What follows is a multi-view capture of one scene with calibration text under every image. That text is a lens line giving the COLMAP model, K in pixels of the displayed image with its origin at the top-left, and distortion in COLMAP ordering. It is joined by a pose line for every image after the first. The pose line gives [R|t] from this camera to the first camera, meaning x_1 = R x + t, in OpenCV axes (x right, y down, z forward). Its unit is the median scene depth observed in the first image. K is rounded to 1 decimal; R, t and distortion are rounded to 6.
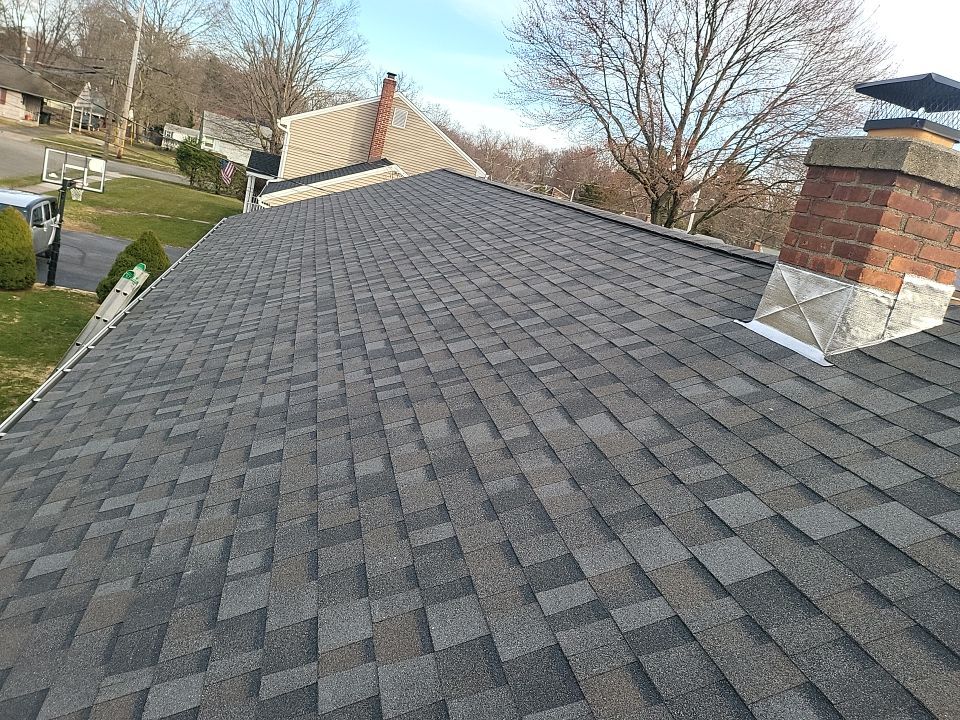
lens RADIAL K [[740.7, 0, 498.4], [0, 740.7, 359.3], [0, 0, 1]] dist [0.067109, -0.080437]
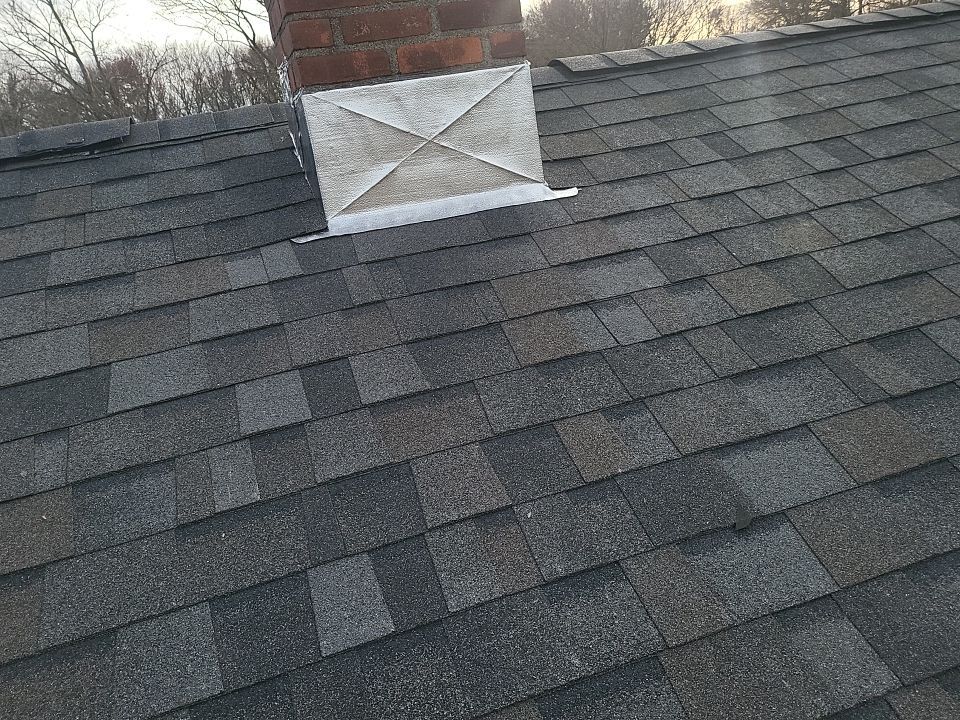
lens RADIAL K [[740.7, 0, 498.4], [0, 740.7, 359.3], [0, 0, 1]] dist [0.067109, -0.080437]
pose [[-0.116963, -0.525243, 0.842875, -0.170132], [0.351834, 0.771744, 0.529740, -0.237276], [-0.928726, 0.358512, 0.094533, 1.011553]]
